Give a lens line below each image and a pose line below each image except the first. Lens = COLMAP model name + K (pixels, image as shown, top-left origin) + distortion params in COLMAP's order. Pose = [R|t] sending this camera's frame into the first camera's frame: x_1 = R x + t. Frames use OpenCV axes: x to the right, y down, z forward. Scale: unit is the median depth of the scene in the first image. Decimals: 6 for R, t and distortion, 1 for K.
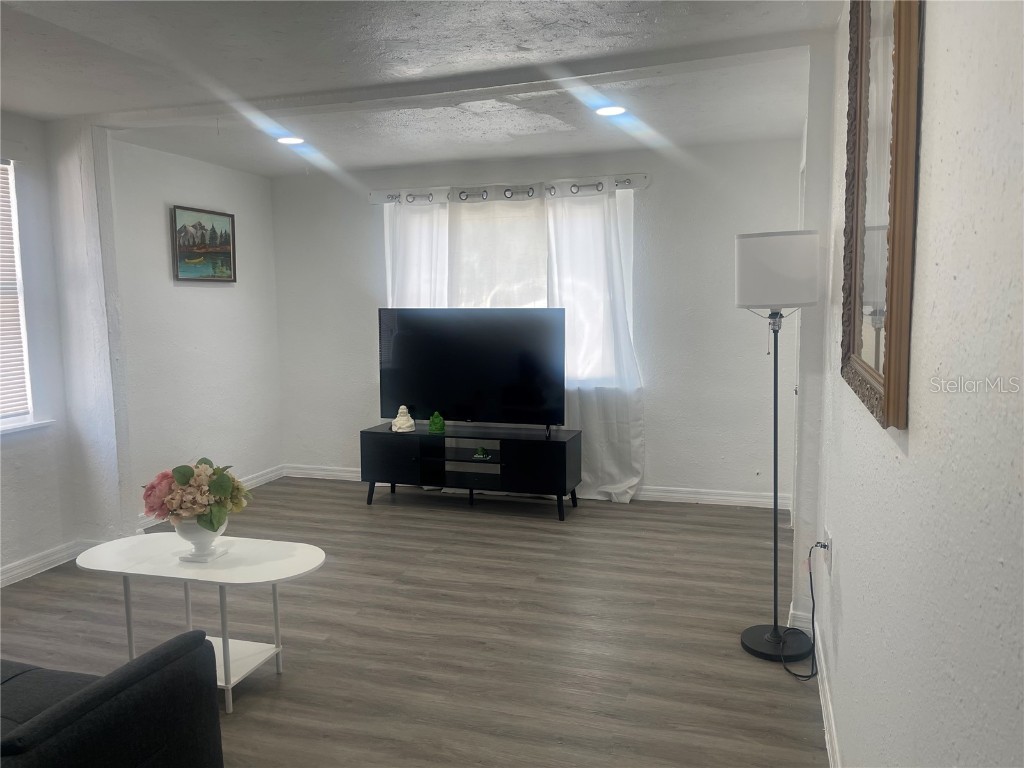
lens RADIAL K [[772.6, 0, 509.0], [0, 772.6, 390.3], [0, 0, 1]] dist [0.026689, -0.010111]
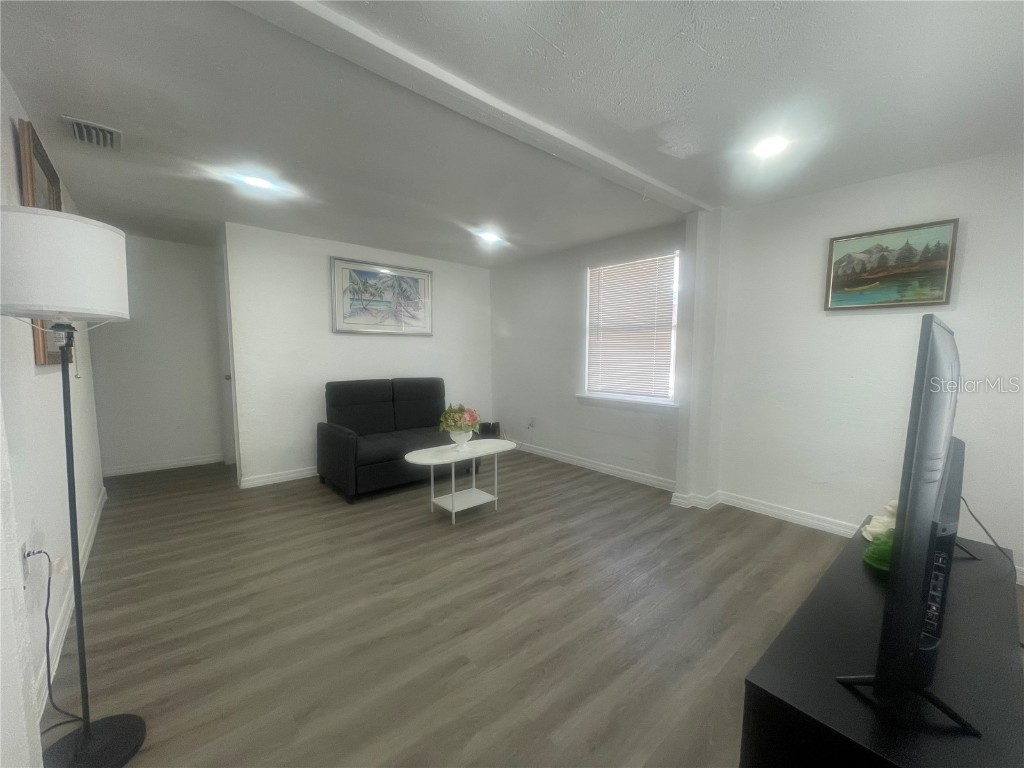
lens RADIAL K [[410.8, 0, 513.6], [0, 410.8, 388.2], [0, 0, 1]] dist [-0.004708, 0.001444]
pose [[-0.511086, 0.094530, -0.854315, 0.380122], [-0.099863, 0.980672, 0.168254, -0.124250], [0.853709, 0.171307, -0.491768, 1.292255]]
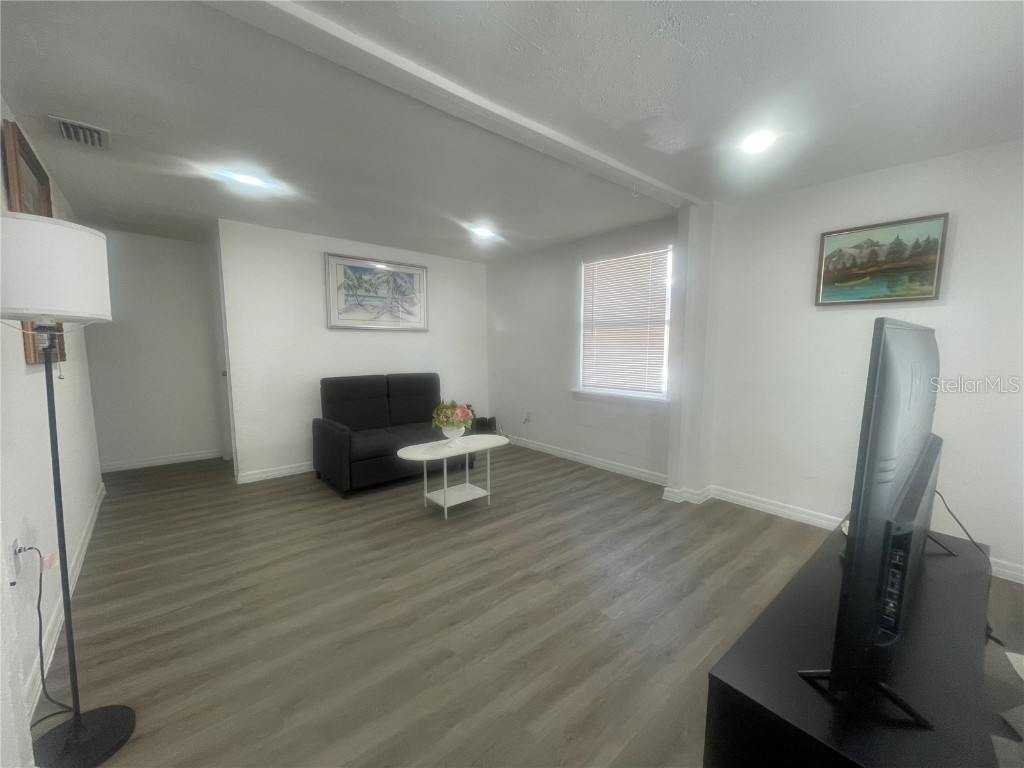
lens RADIAL K [[410.8, 0, 513.7], [0, 410.8, 387.8], [0, 0, 1]] dist [-0.004708, 0.001444]
pose [[-0.515171, 0.108457, -0.850198, 0.371708], [-0.096127, 0.978391, 0.183057, -0.131815], [0.851680, 0.176033, -0.493613, 1.312242]]
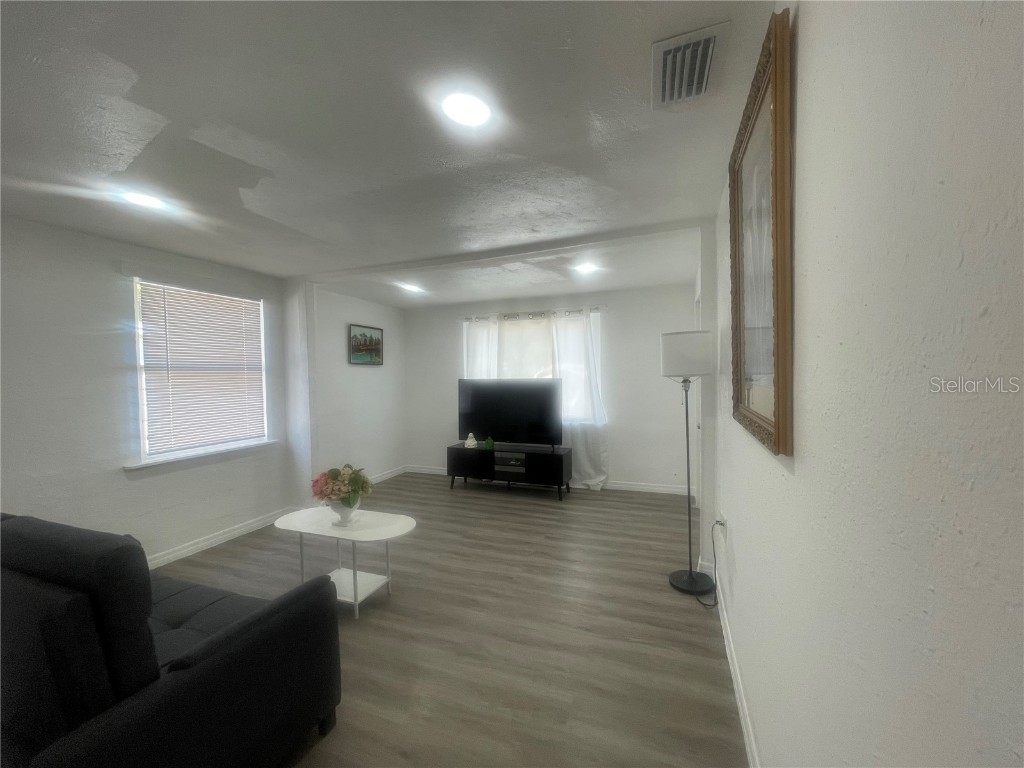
lens RADIAL K [[410.8, 0, 513.4], [0, 410.8, 389.5], [0, 0, 1]] dist [-0.004708, 0.001444]
pose [[0.998526, 0.001218, -0.054259, 0.016144], [-0.005799, 0.996420, -0.084338, -0.001720], [0.053962, 0.084528, 0.994959, 0.079966]]
